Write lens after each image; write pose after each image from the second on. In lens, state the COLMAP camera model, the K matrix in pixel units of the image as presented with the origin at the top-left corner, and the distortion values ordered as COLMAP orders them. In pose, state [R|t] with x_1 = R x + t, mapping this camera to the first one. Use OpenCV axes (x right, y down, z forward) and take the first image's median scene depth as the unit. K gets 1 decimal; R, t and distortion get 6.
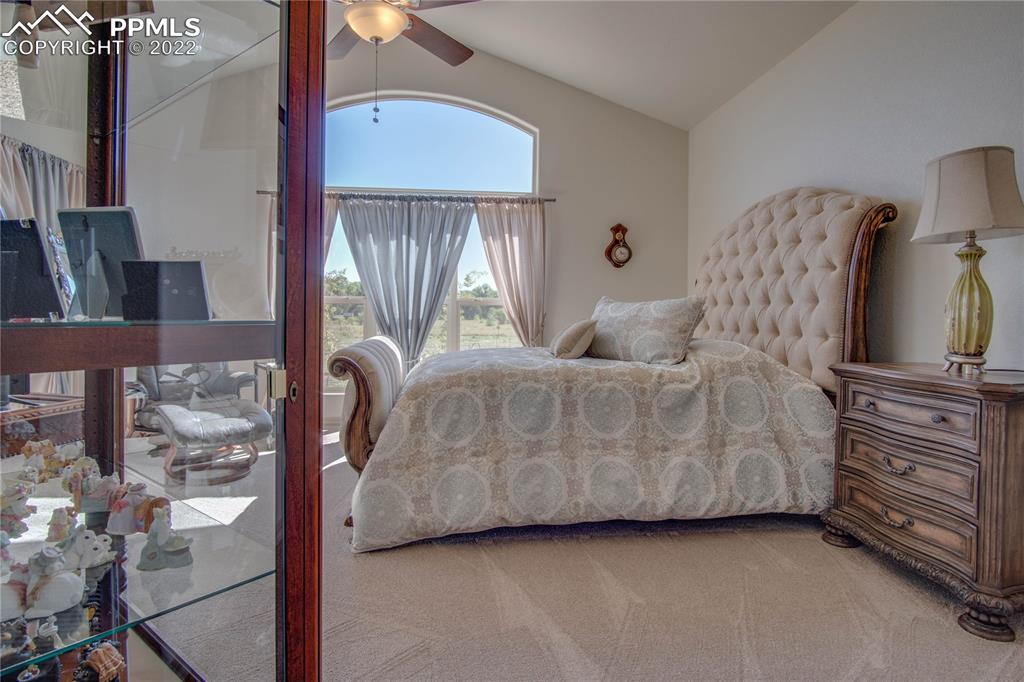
lens RADIAL K [[556.2, 0, 506.1], [0, 556.2, 318.7], [0, 0, 1]] dist [-0.031916, 0.007066]
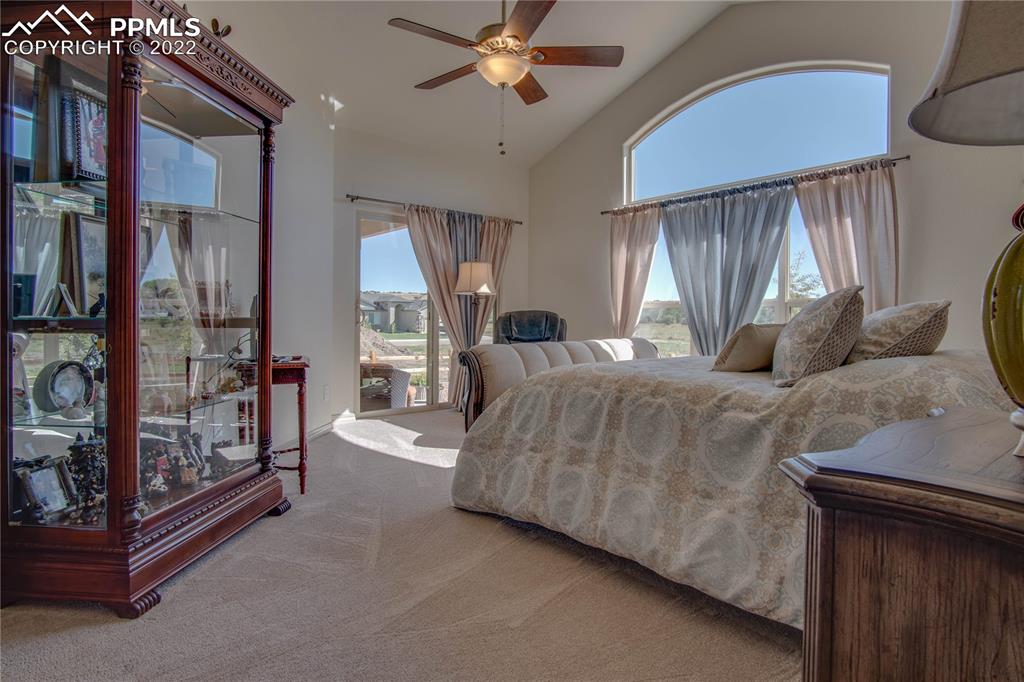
lens RADIAL K [[556.2, 0, 506.1], [0, 556.2, 318.7], [0, 0, 1]] dist [-0.031916, 0.007066]
pose [[0.548064, -0.002562, -0.836433, 0.752528], [-0.006946, 0.999947, -0.007614, 0.004580], [0.836408, 0.009983, 0.548017, 0.357115]]
